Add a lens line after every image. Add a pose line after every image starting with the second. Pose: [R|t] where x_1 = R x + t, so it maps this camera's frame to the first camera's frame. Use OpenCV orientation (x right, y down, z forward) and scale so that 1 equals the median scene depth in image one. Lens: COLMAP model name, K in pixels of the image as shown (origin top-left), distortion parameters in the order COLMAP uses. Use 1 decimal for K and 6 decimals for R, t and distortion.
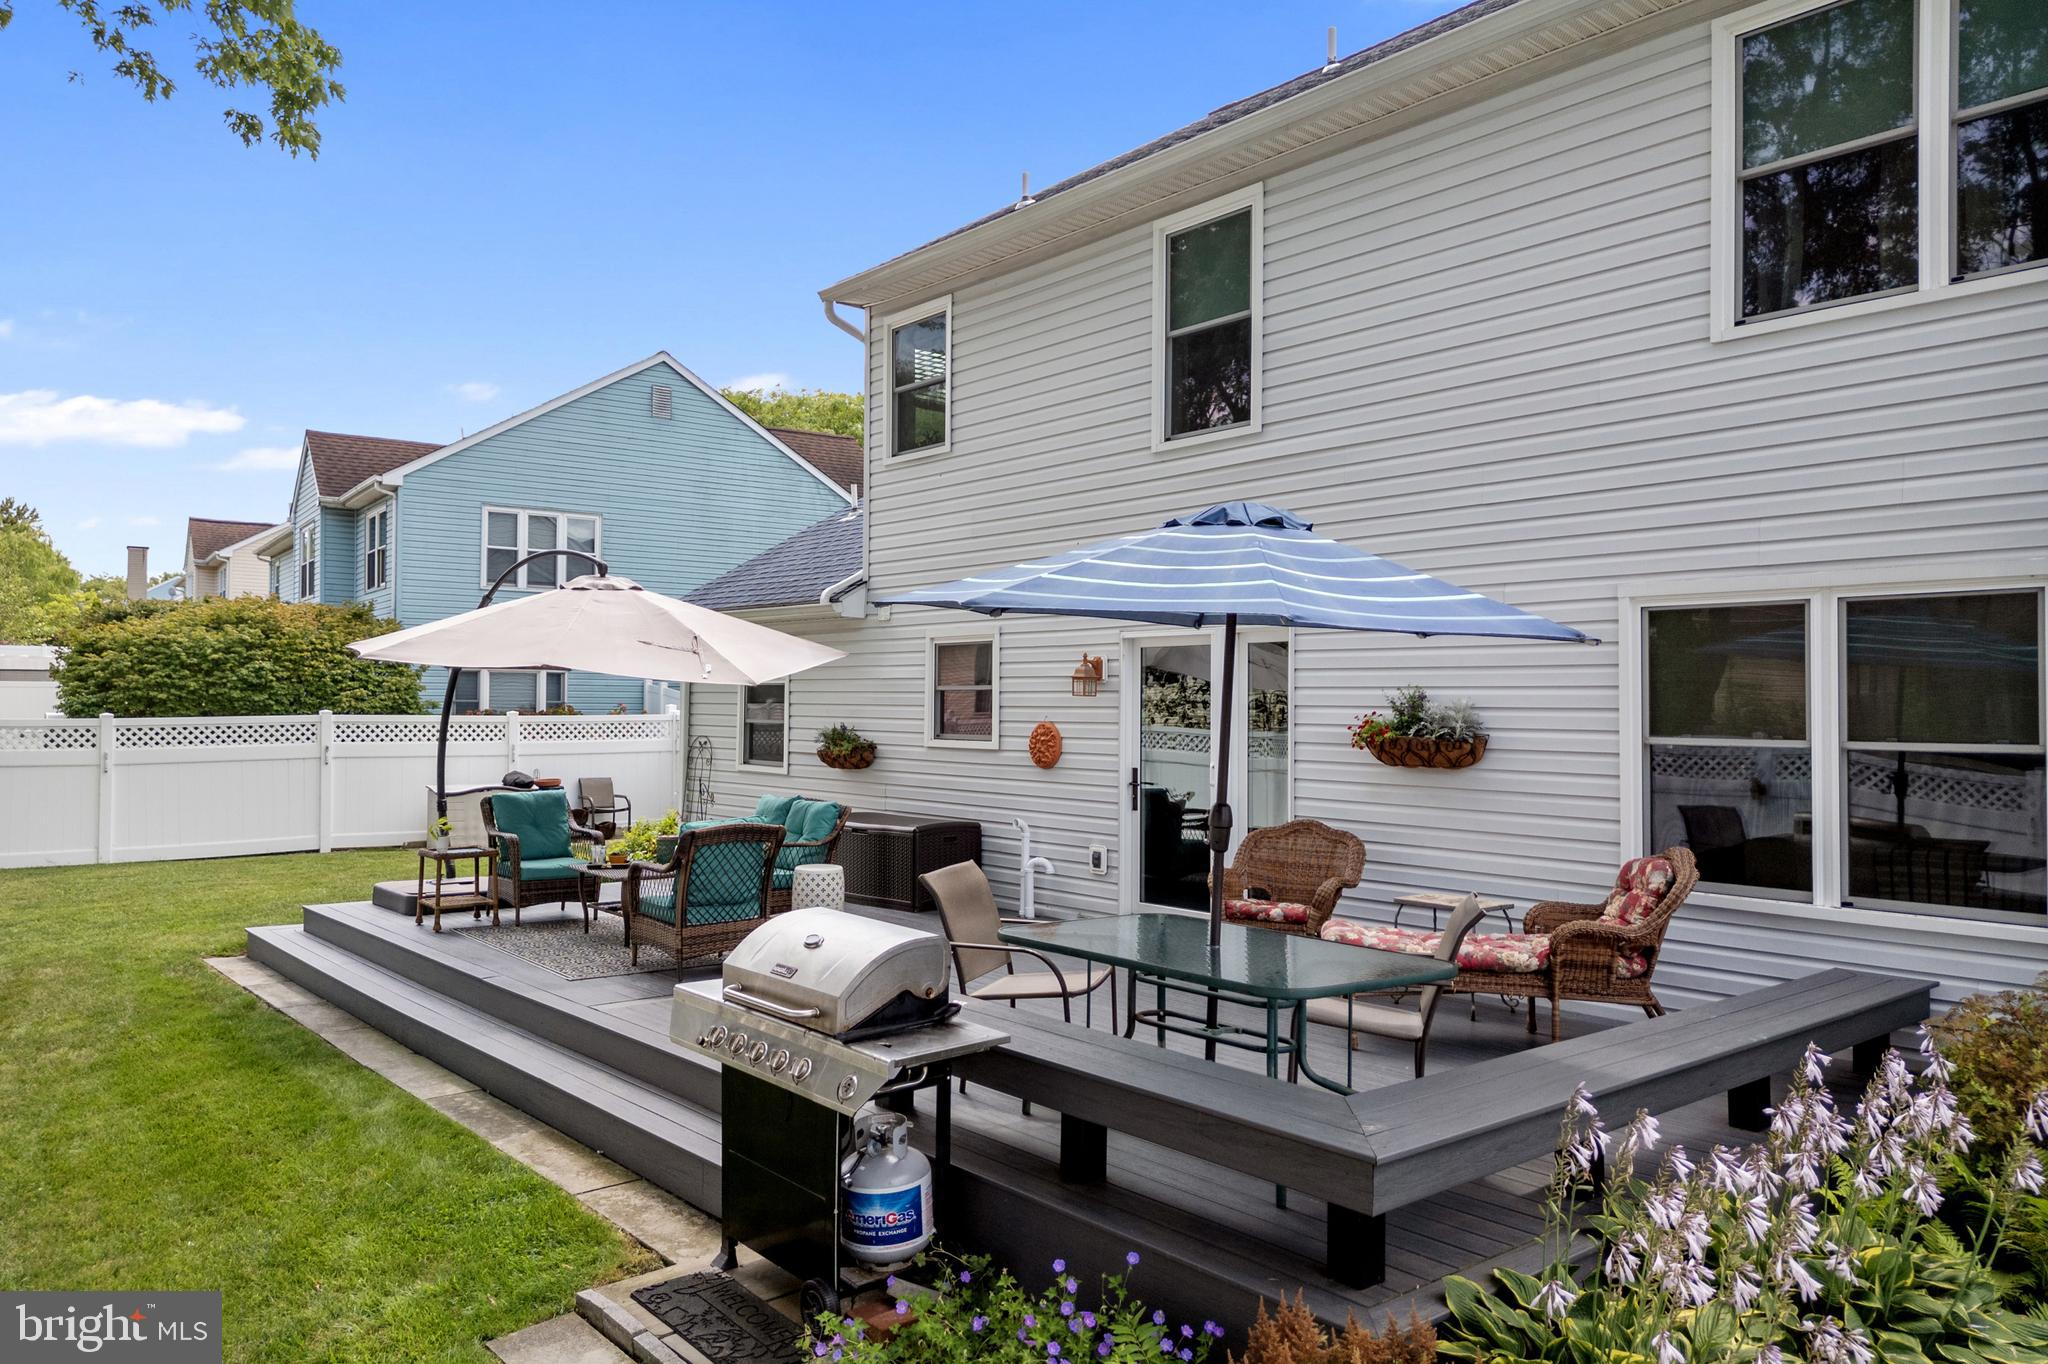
lens RADIAL K [[1440.4, 0, 1034.8], [0, 1440.4, 677.9], [0, 0, 1]] dist [0.090543, -0.116010]
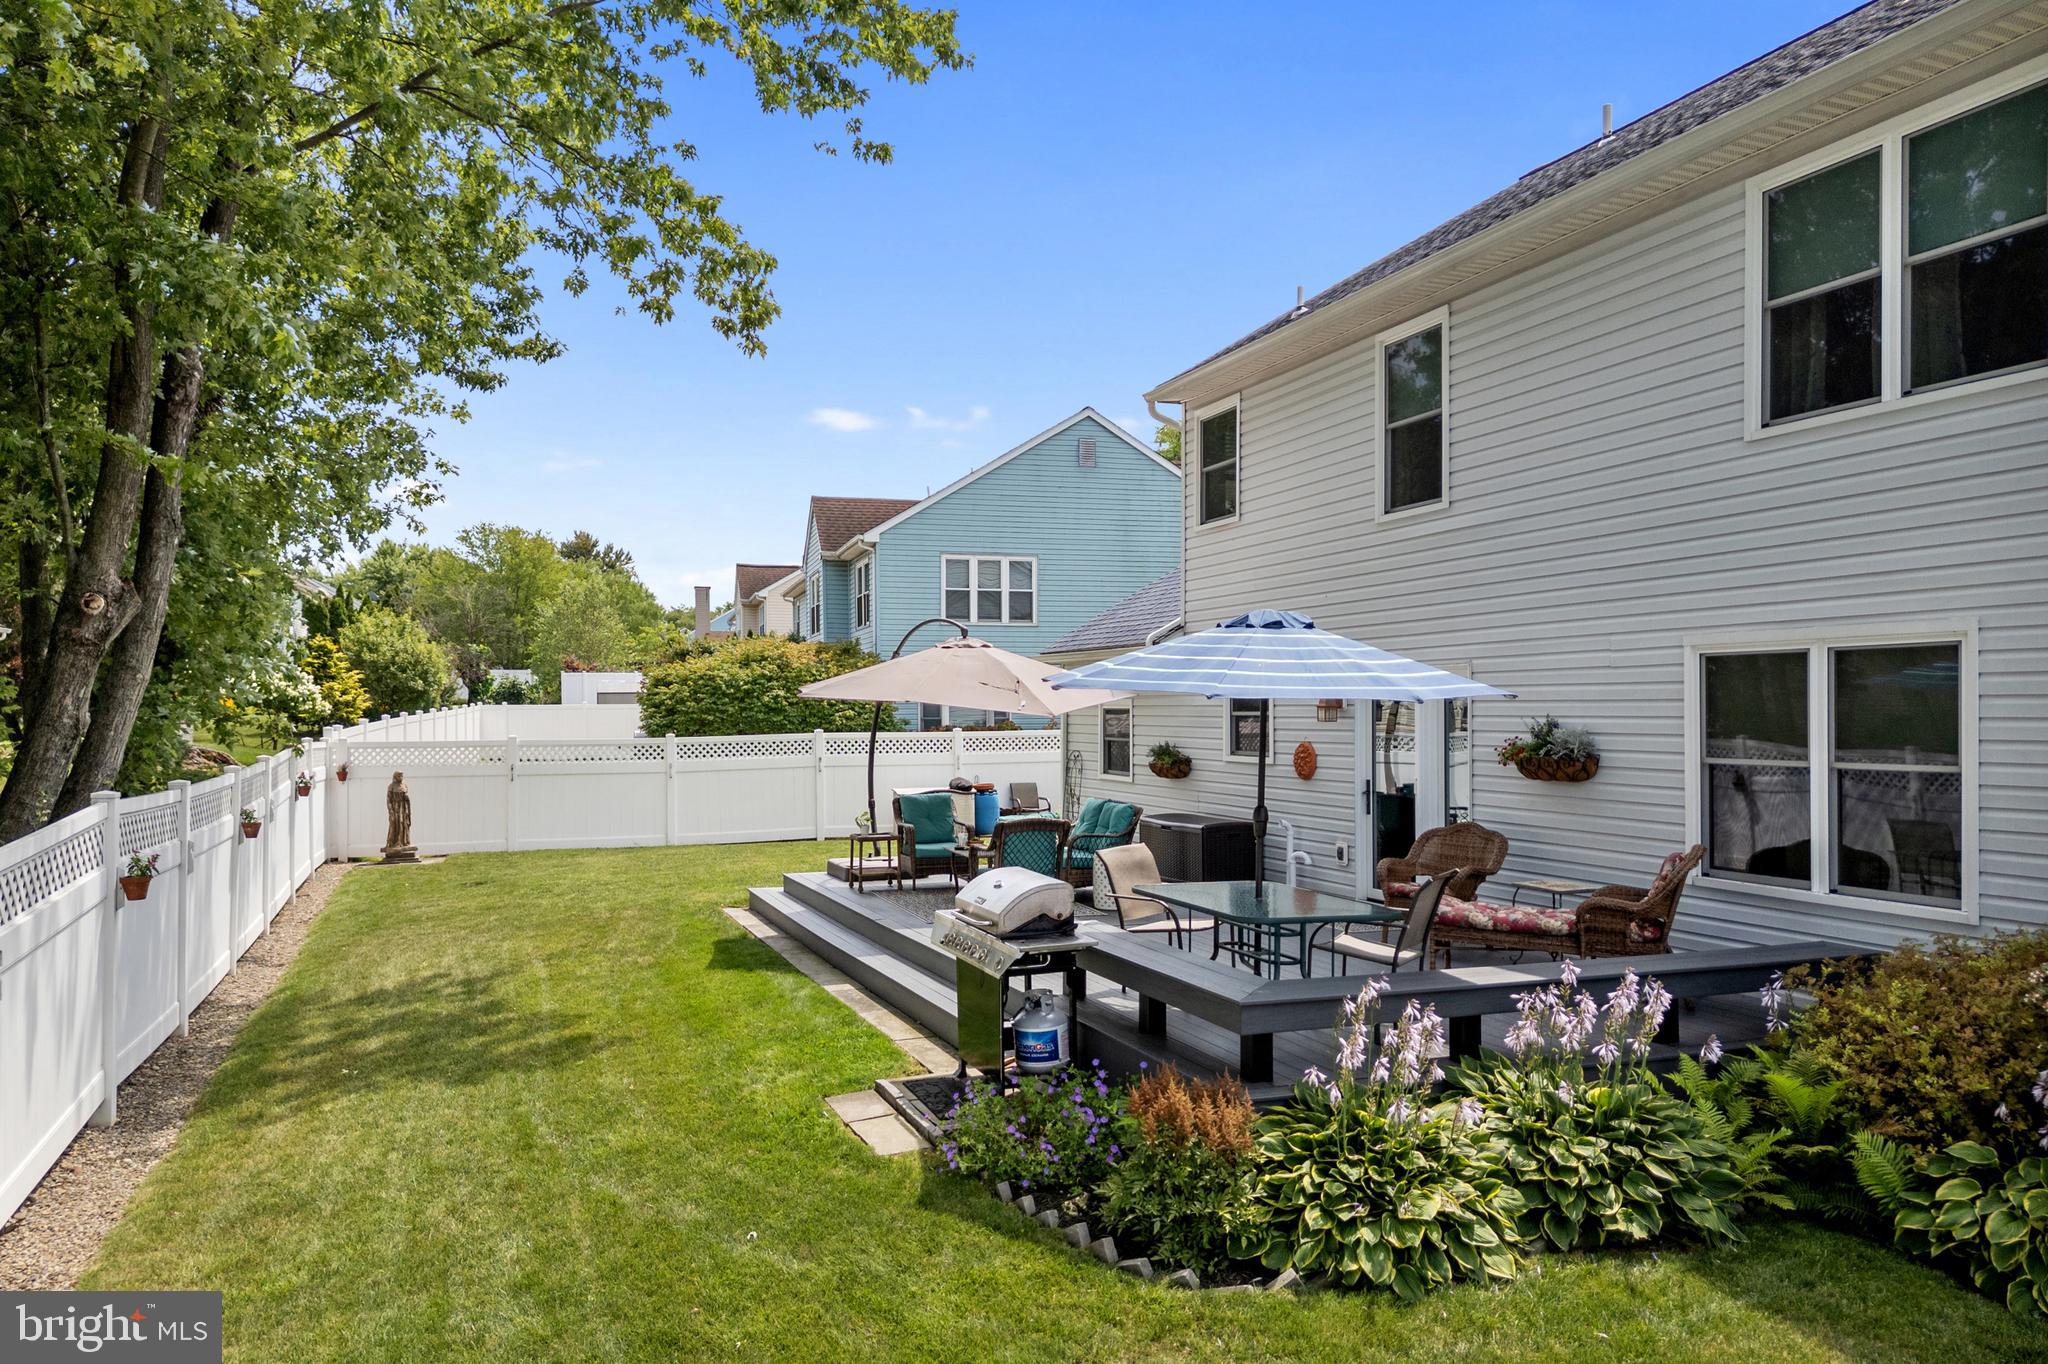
lens RADIAL K [[1469.2, 0, 1020.2], [0, 1469.2, 697.6], [0, 0, 1]] dist [0.049663, -0.032896]
pose [[0.941705, -0.015364, -0.336088, 0.207142], [0.018949, 0.999793, 0.007389, -0.021770], [0.335905, -0.013326, 0.941802, -0.275500]]
